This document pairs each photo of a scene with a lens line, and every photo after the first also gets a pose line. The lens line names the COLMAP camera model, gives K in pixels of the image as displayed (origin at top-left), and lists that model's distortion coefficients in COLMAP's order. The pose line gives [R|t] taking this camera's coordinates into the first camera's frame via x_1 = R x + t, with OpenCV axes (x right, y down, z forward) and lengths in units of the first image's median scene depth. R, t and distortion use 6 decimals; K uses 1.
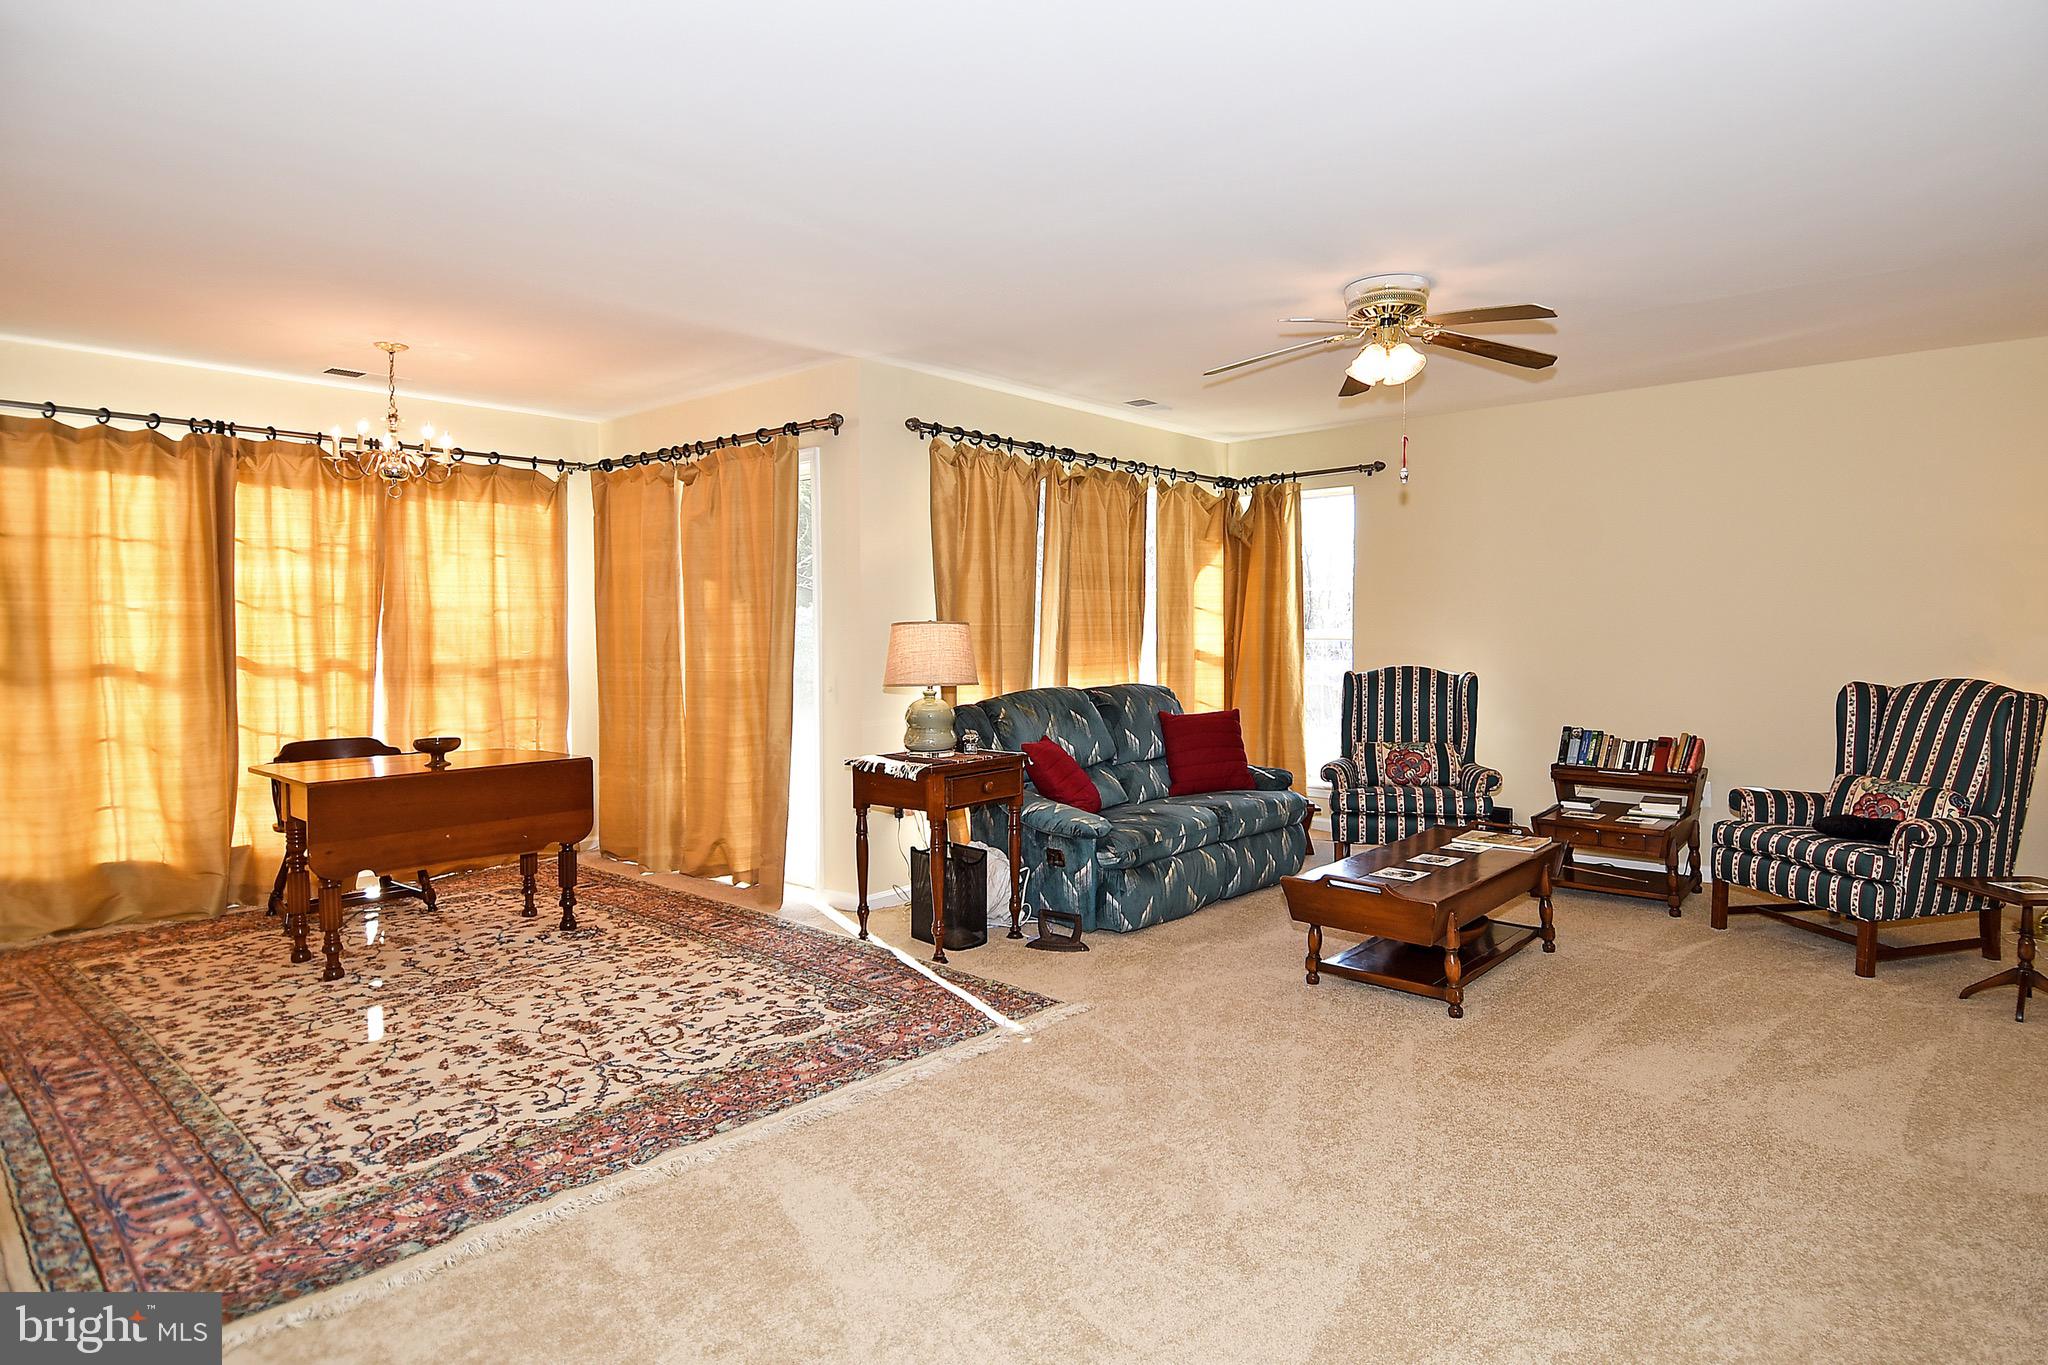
lens RADIAL K [[1057.7, 0, 1060.4], [0, 1057.7, 653.4], [0, 0, 1]] dist [0.049306, -0.052445]
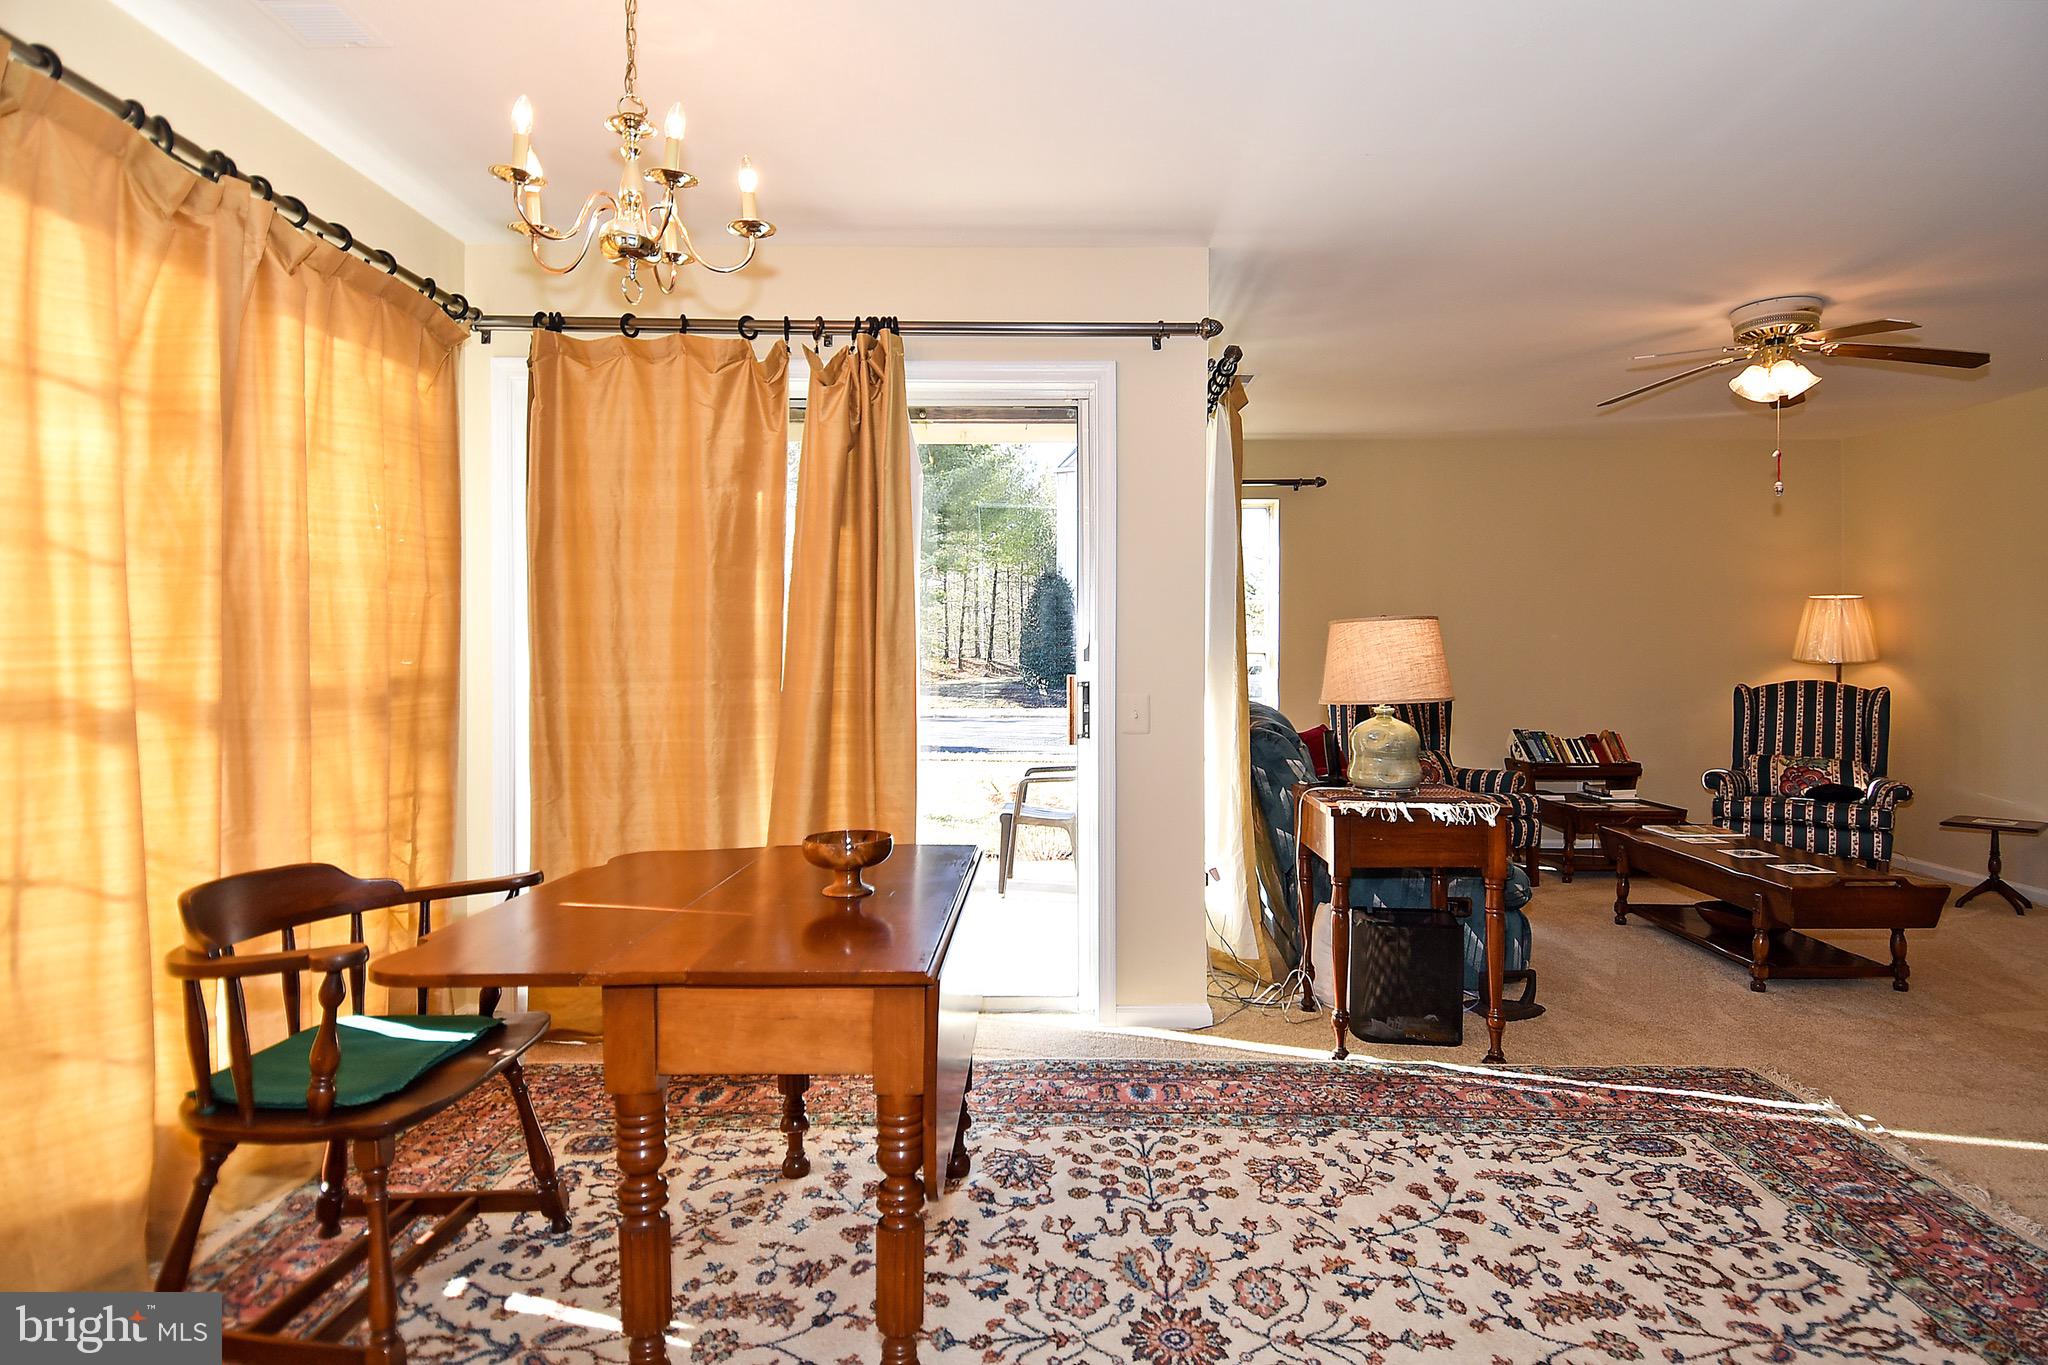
lens RADIAL K [[1057.3, 0, 1054.8], [0, 1057.3, 622.7], [0, 0, 1]] dist [0.022458, -0.027265]
pose [[0.760077, 0.026480, 0.649294, -0.842463], [-0.001952, 0.999258, -0.038468, -0.000312], [-0.649830, 0.027971, 0.759564, 0.591150]]
